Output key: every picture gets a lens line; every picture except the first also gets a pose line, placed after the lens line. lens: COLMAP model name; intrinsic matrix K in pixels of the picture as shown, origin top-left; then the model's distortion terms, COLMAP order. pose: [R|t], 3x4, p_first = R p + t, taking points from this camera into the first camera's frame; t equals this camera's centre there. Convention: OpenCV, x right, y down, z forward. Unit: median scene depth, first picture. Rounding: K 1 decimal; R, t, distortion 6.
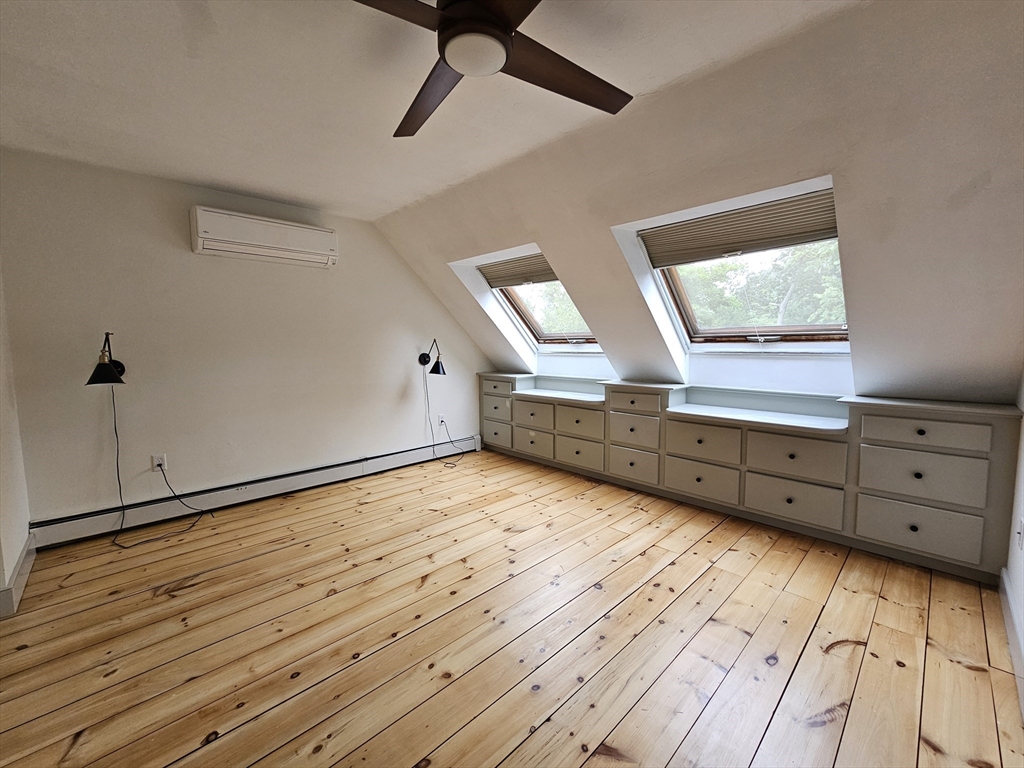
lens RADIAL K [[418.4, 0, 511.0], [0, 418.4, 380.6], [0, 0, 1]] dist [-0.003246, 0.001004]
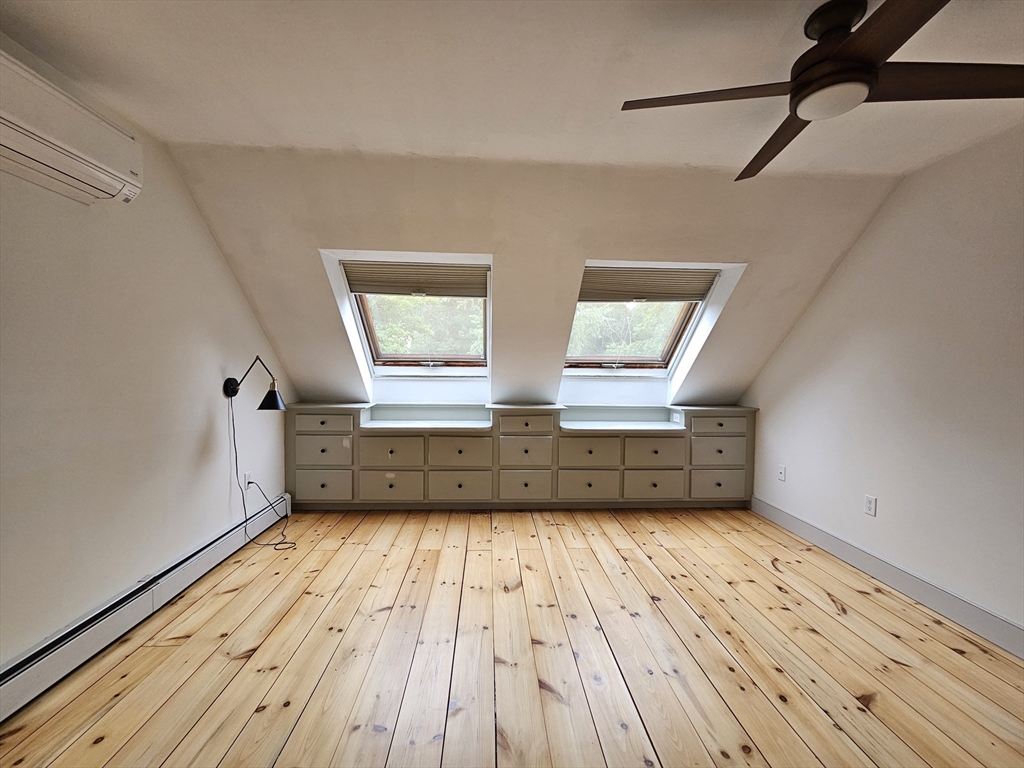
lens RADIAL K [[418.4, 0, 511.0], [0, 418.4, 380.6], [0, 0, 1]] dist [-0.003246, 0.001004]
pose [[0.652039, -0.010179, 0.758117, -0.520862], [0.050497, 0.998273, -0.030027, -0.027356], [-0.756502, 0.057861, 0.651427, 0.352382]]
